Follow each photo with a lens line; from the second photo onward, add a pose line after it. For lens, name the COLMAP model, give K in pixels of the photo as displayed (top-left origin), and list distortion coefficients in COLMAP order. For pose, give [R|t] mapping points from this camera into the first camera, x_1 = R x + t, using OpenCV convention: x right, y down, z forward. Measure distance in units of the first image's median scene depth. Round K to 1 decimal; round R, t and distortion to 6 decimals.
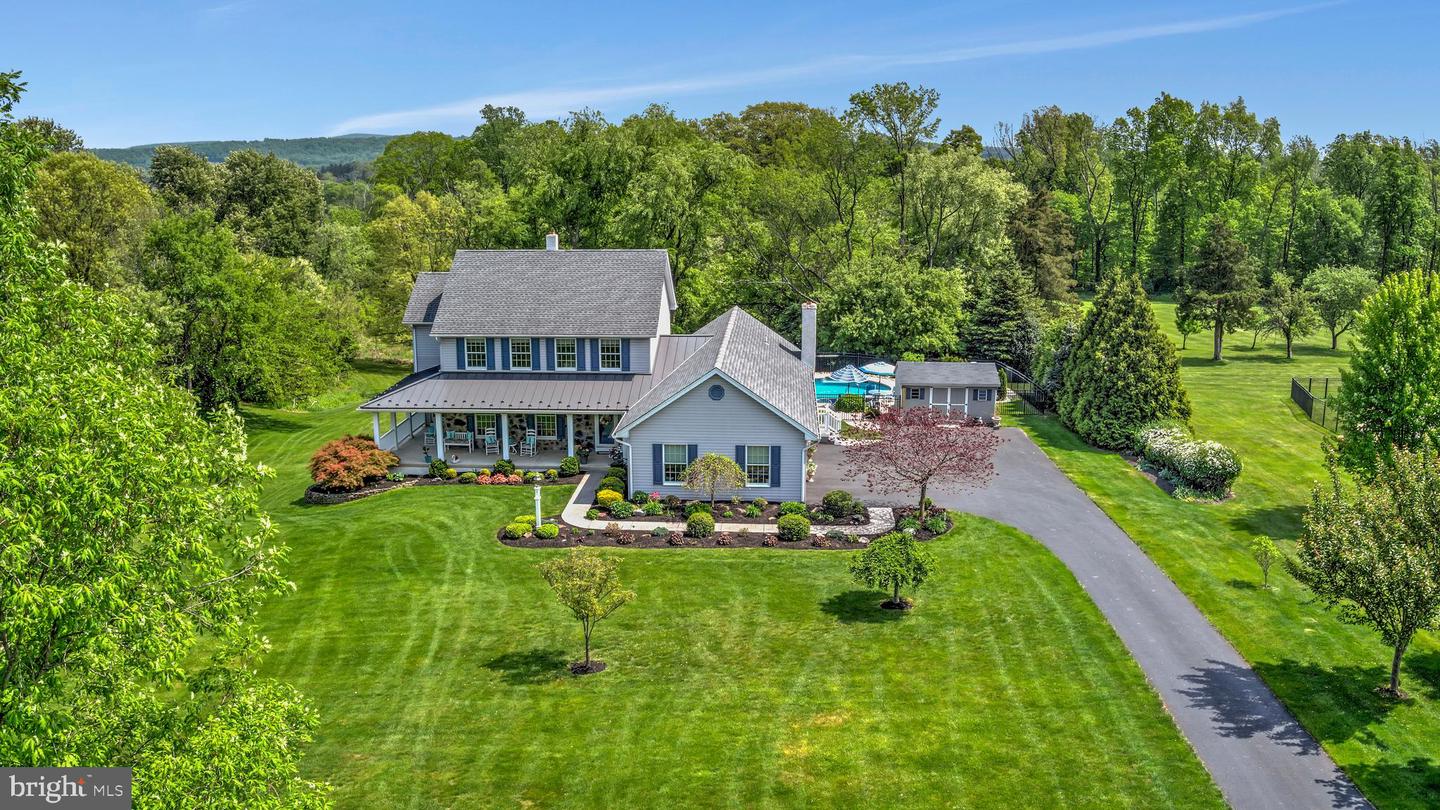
lens RADIAL K [[1167.8, 0, 717.3], [0, 1167.8, 410.6], [0, 0, 1]] dist [-0.230911, 0.042270]
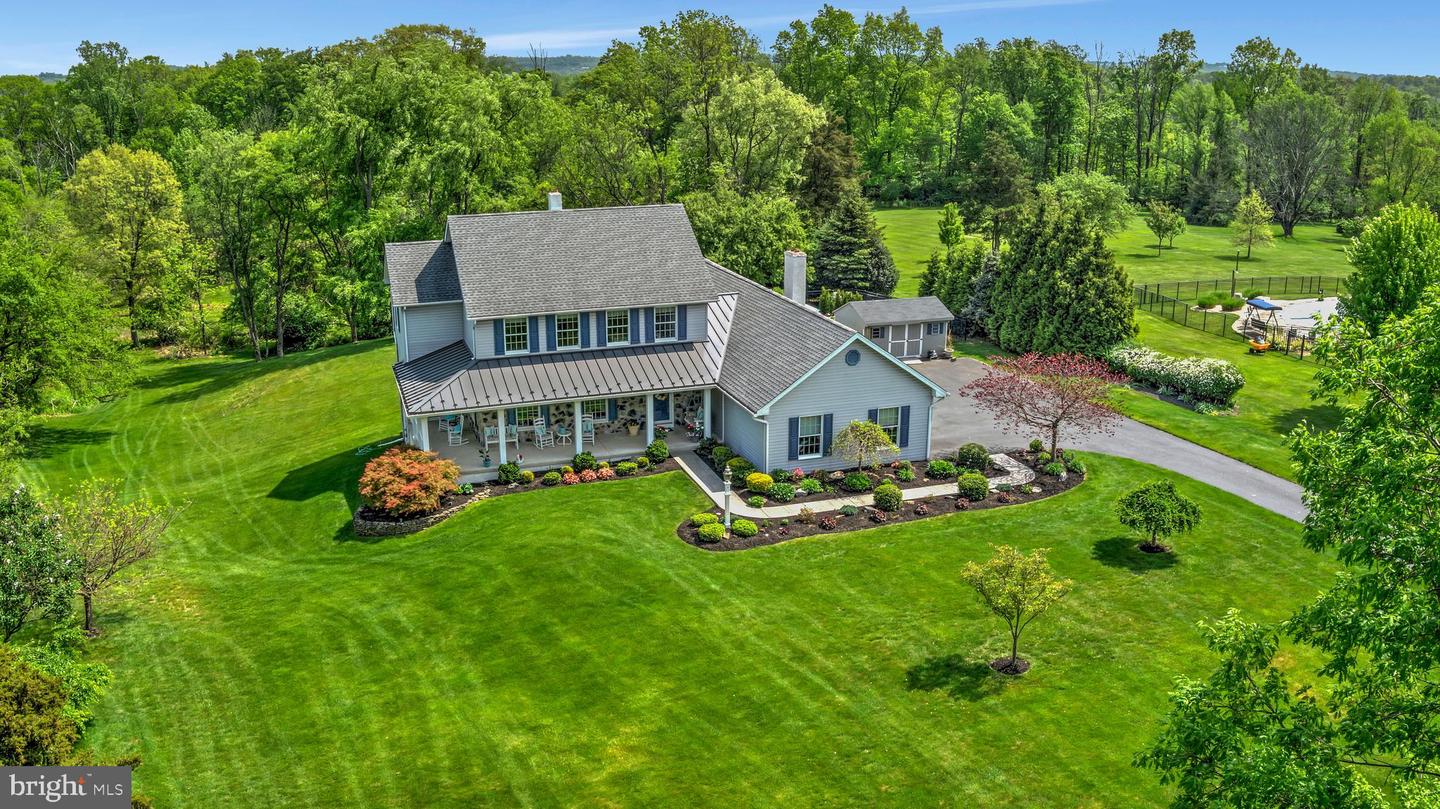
lens RADIAL K [[1186.3, 0, 720.0], [0, 1186.3, 404.5], [0, 0, 1]] dist [-0.205429, 0.004182]
pose [[0.923028, -0.109810, 0.368730, -0.414902], [0.085535, 0.992988, 0.081602, -0.059024], [-0.375105, -0.043781, 0.925948, 0.120599]]
